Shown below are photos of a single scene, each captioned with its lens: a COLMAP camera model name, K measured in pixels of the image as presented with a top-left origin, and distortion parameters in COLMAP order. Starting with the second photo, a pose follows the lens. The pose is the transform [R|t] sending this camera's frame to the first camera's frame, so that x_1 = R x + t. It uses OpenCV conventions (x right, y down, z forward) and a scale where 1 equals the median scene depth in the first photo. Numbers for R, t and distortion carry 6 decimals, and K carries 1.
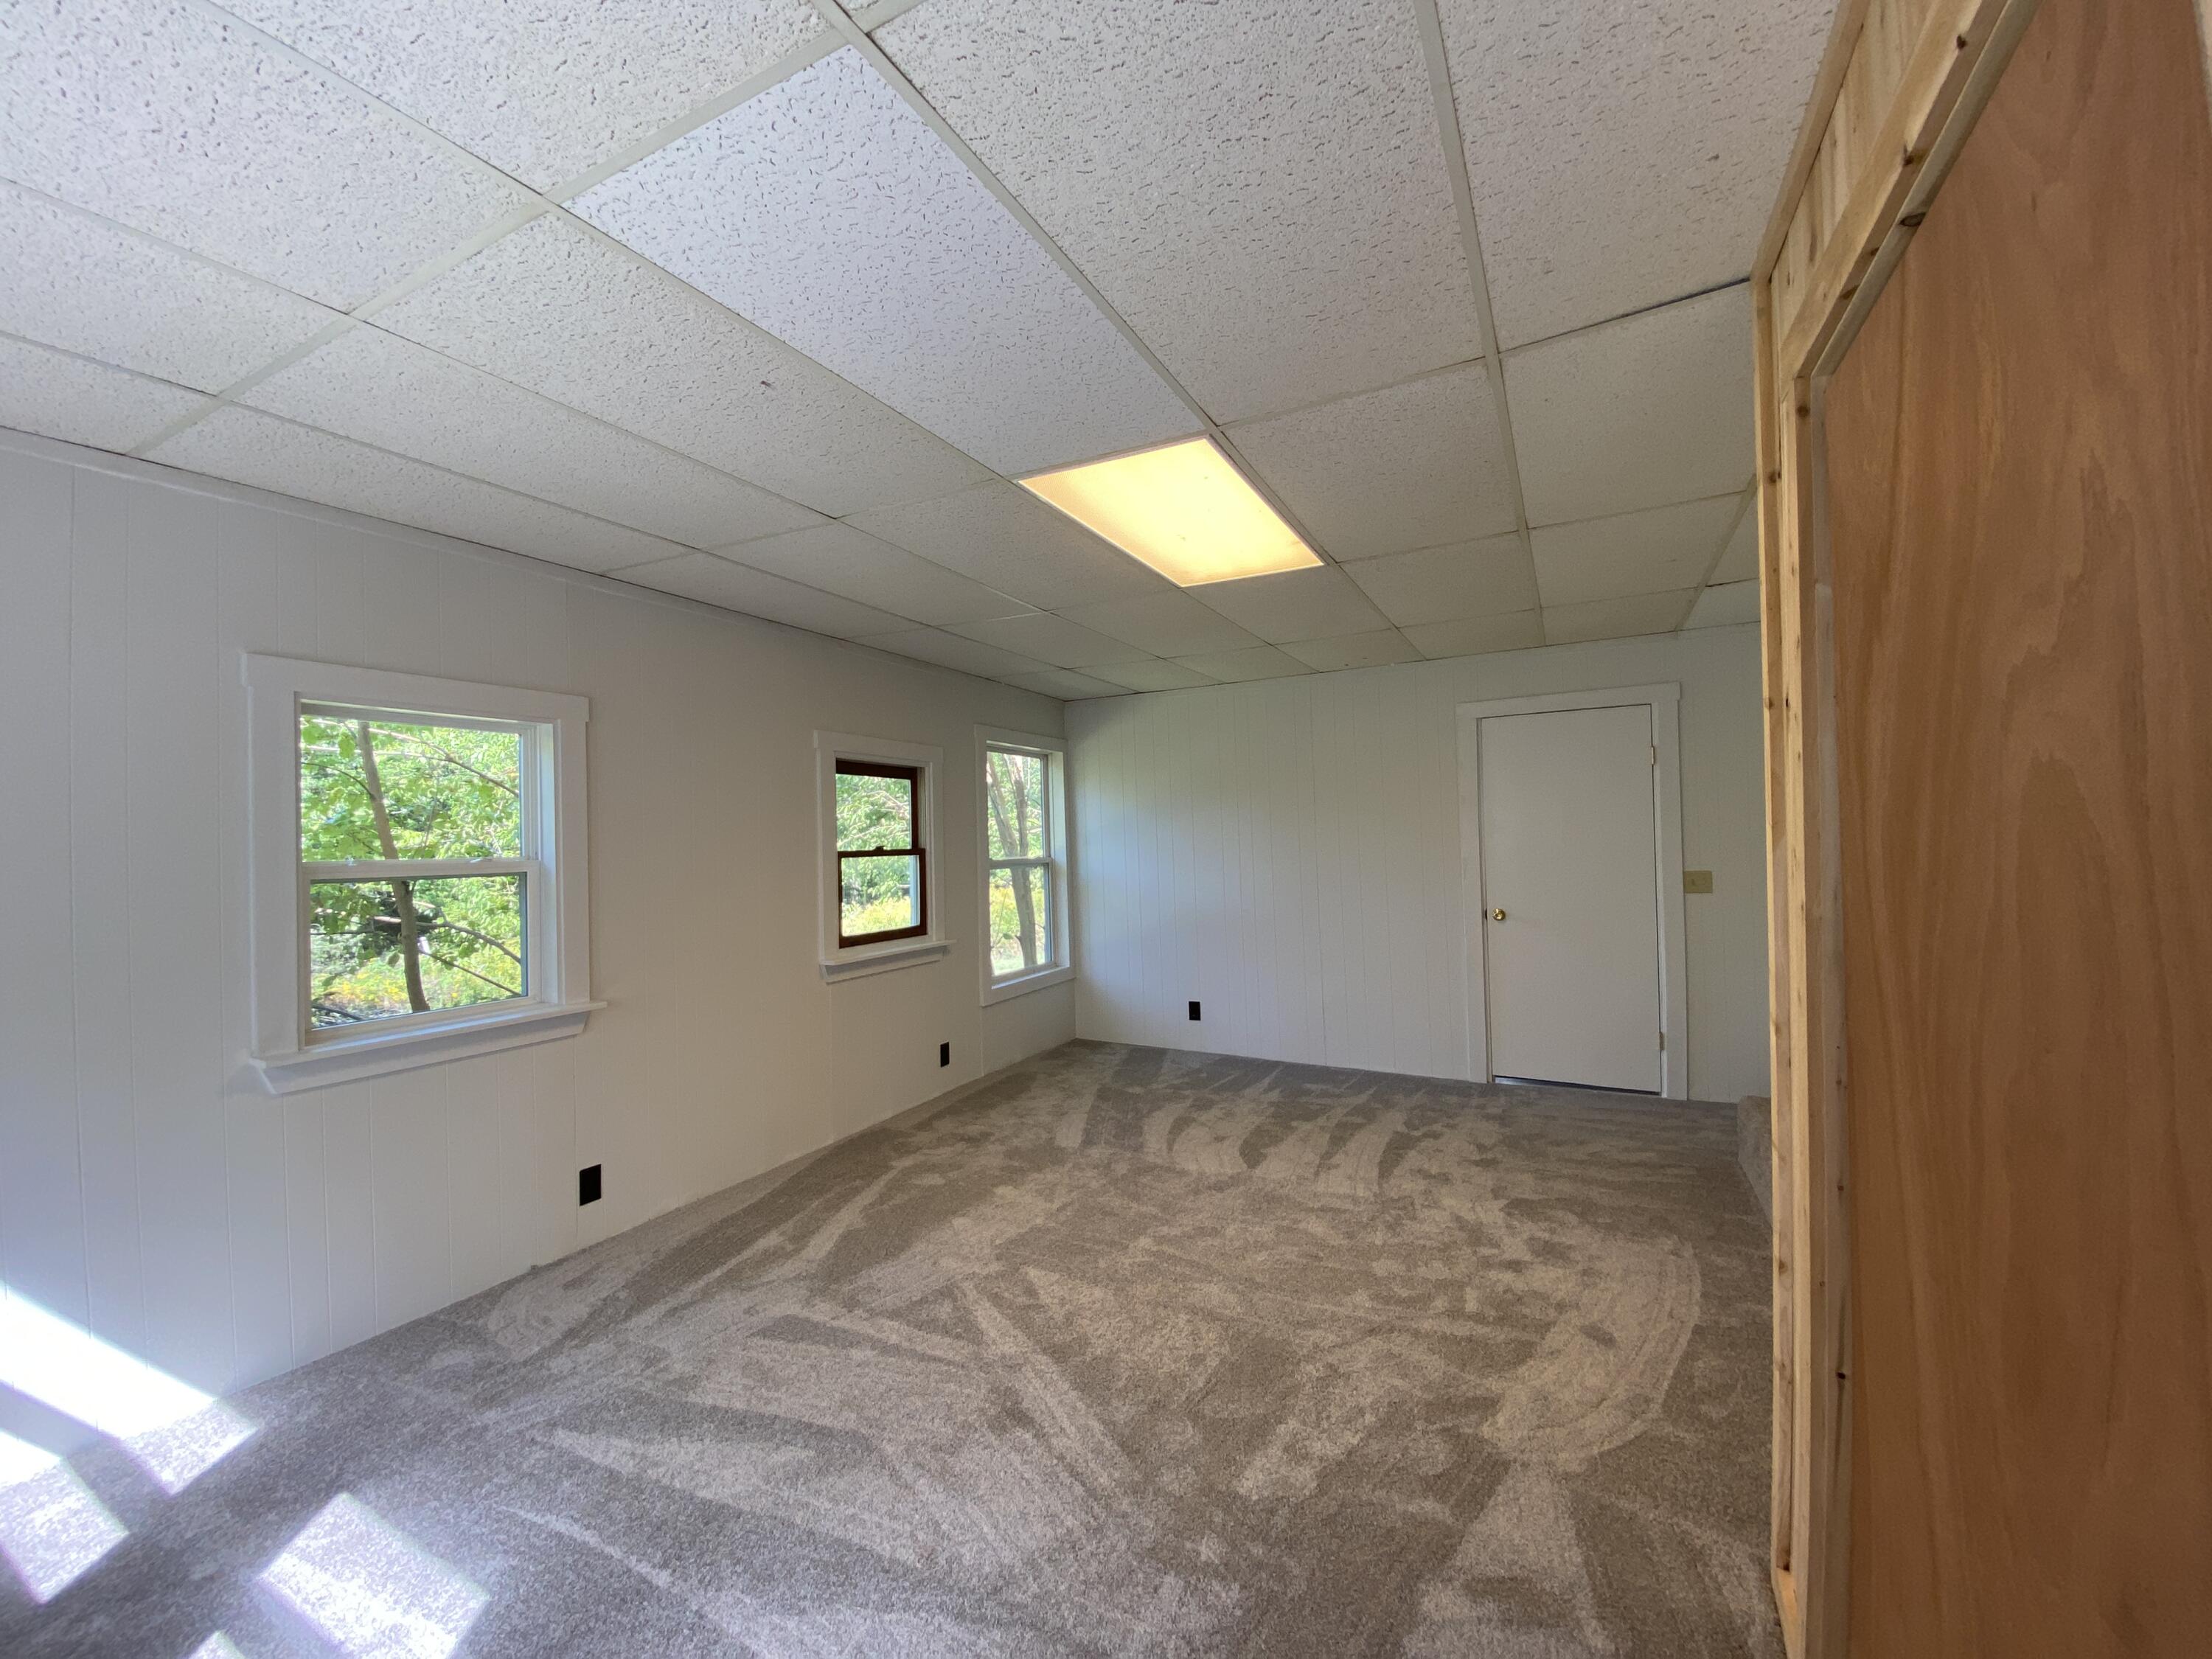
lens RADIAL K [[906.0, 0, 1108.1], [0, 906.0, 833.9], [0, 0, 1]] dist [0.028254, -0.023275]
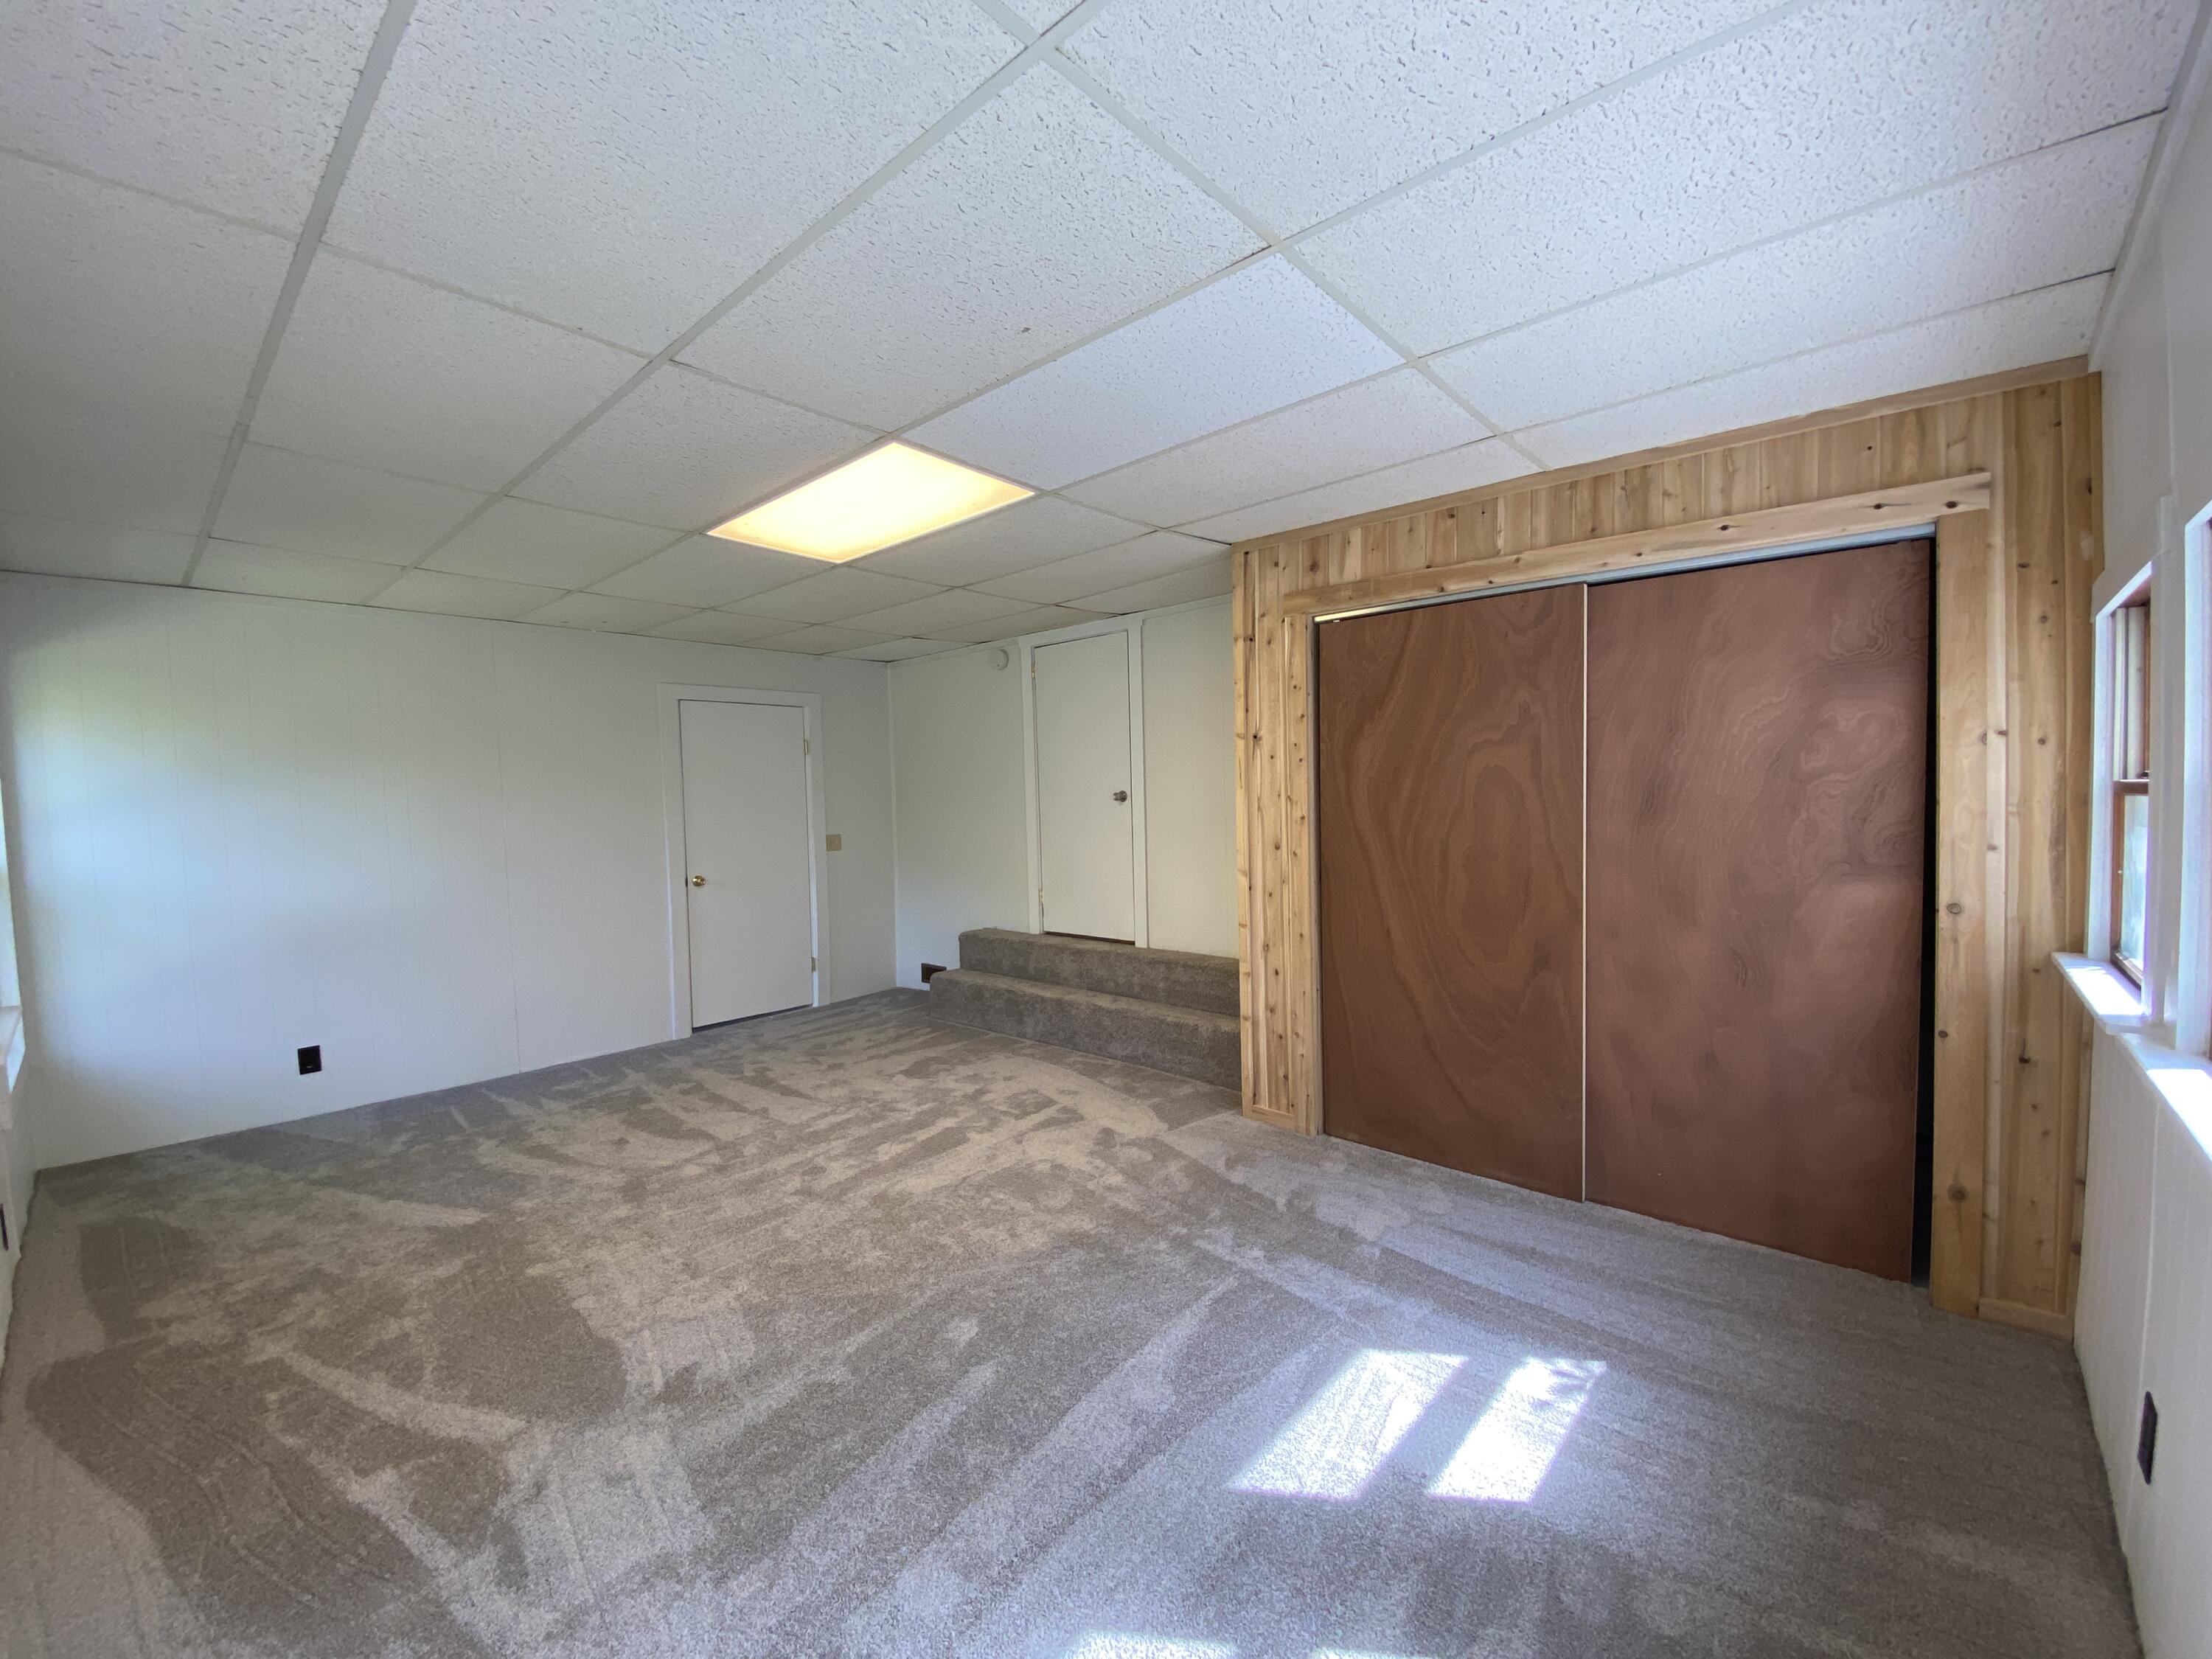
lens RADIAL K [[906.0, 0, 1108.1], [0, 906.0, 833.9], [0, 0, 1]] dist [0.028254, -0.023275]
pose [[0.254398, -0.032470, 0.966554, -0.663937], [0.027299, 0.999279, 0.026385, 0.024696], [-0.966714, 0.019673, 0.255101, 0.325497]]
